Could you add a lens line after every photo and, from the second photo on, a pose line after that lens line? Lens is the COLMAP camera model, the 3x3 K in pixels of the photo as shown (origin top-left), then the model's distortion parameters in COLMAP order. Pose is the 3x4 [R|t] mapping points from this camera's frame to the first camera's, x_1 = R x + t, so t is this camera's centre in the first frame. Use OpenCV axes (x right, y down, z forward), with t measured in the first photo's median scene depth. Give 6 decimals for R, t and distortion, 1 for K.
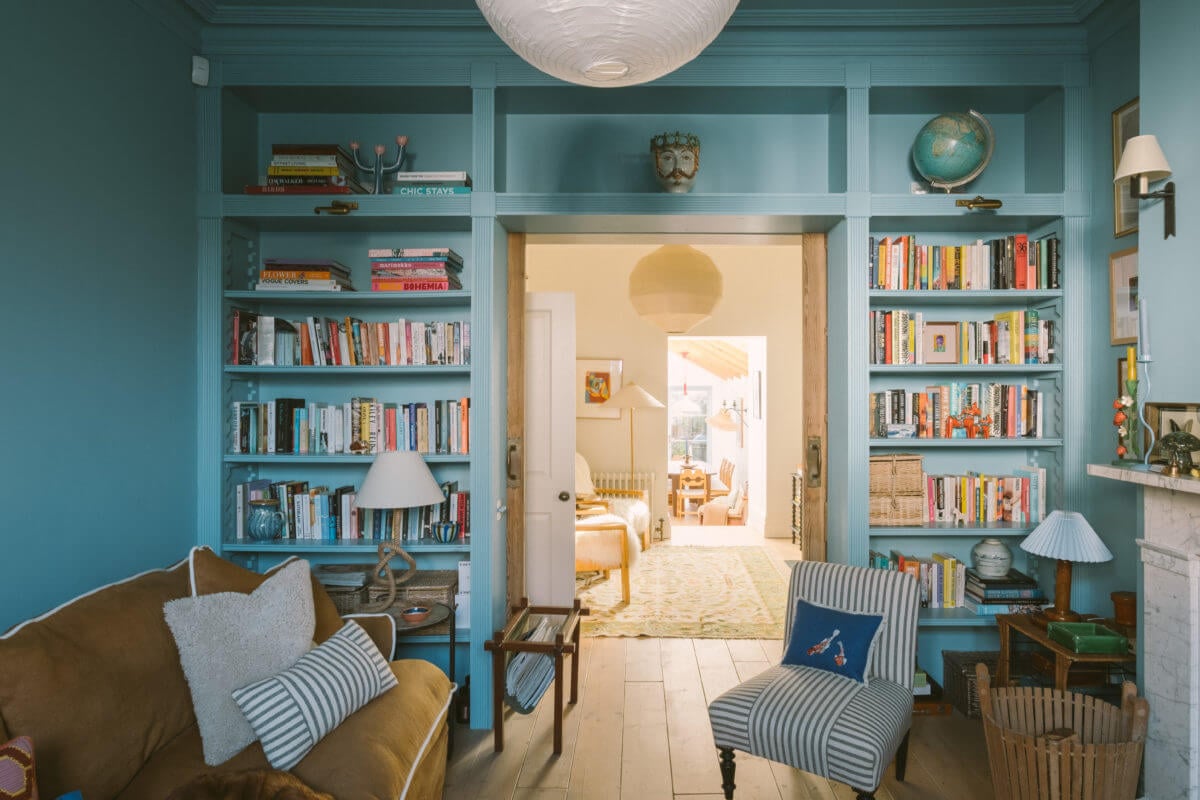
lens RADIAL K [[1149.2, 0, 600.0], [0, 1149.2, 400.0], [0, 0, 1]] dist [-0.008830, 0.029534]
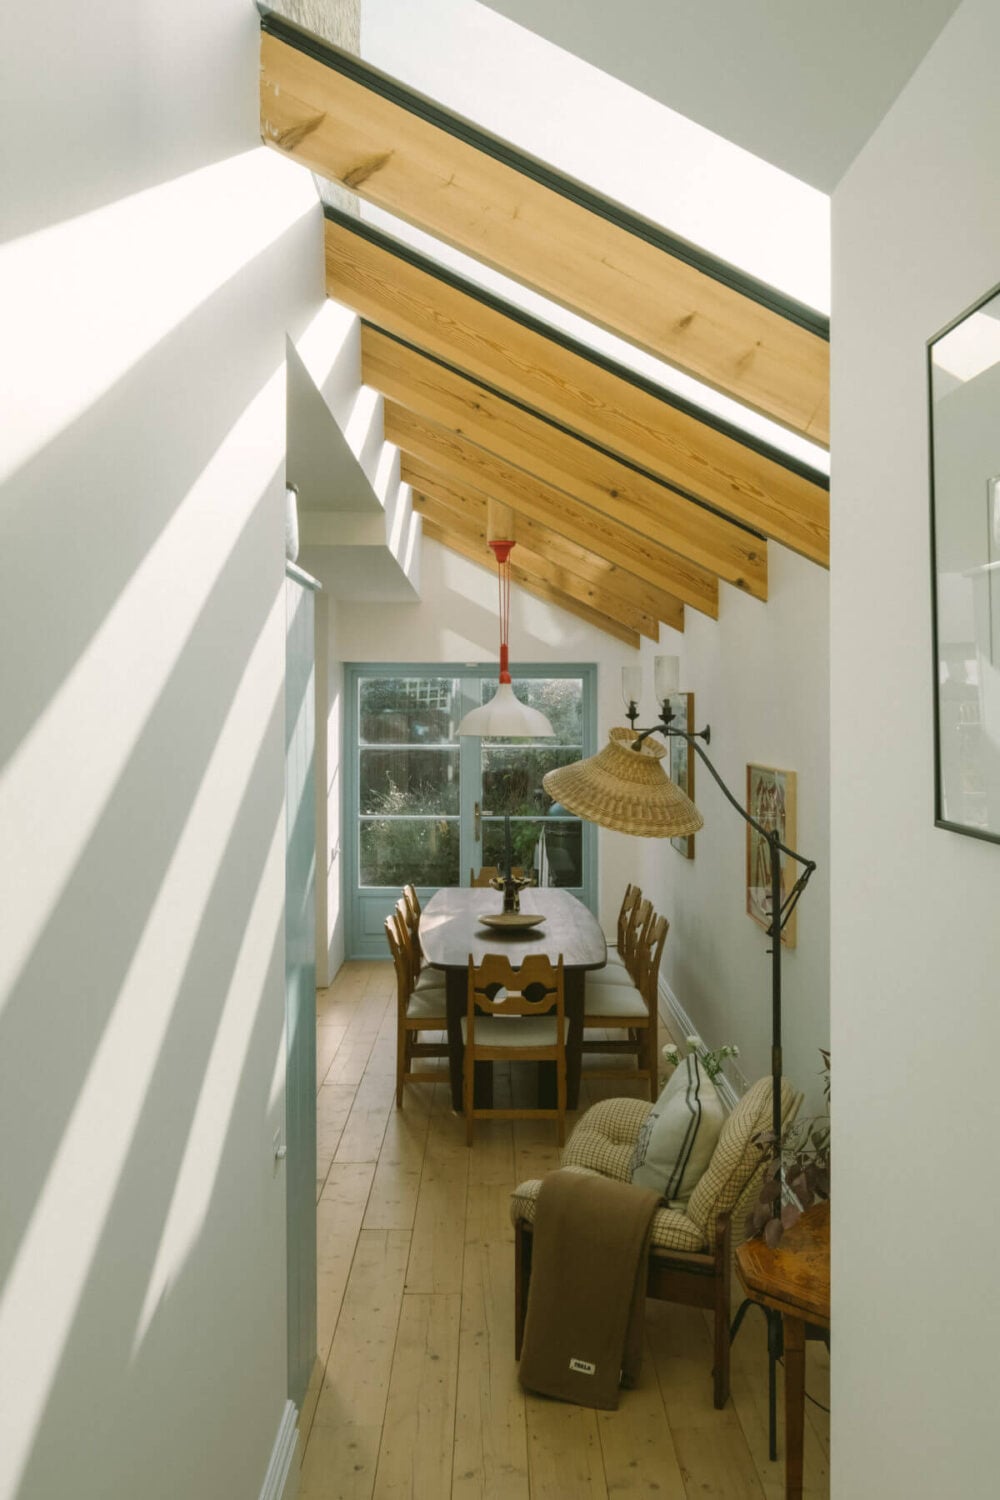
lens RADIAL K [[3607.4, 0, 500.0], [0, 3607.4, 750.0], [0, 0, 1]] dist [-0.016441, 0.180122]
pose [[0.997466, -0.003544, 0.071060, 0.246425], [0.002595, 0.999906, 0.013445, 0.017139], [-0.071101, -0.013227, 0.997381, 2.290403]]
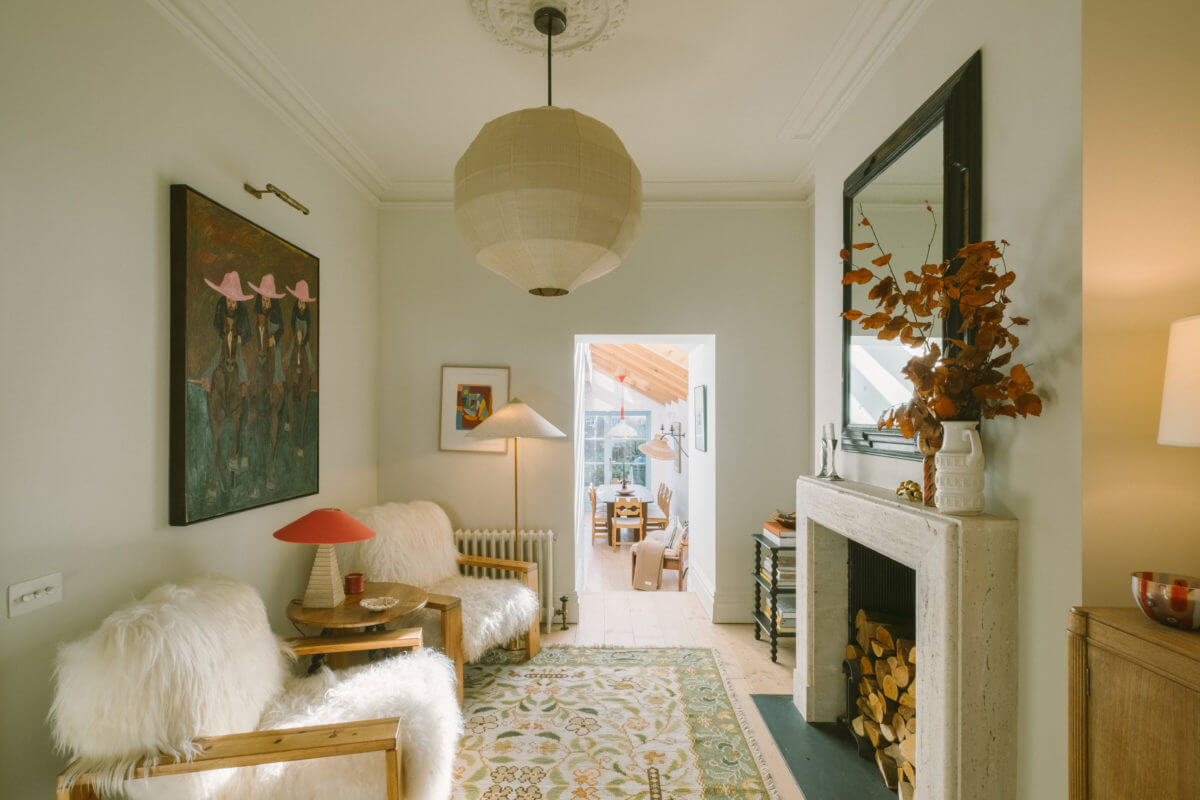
lens RADIAL K [[1149.2, 0, 600.0], [0, 1149.2, 400.0], [0, 0, 1]] dist [-0.008830, 0.029534]
pose [[0.998562, 0.003086, 0.053520, 0.095845], [-0.001956, 0.999774, -0.021149, -0.002051], [-0.053573, 0.021013, 0.998343, 0.790126]]
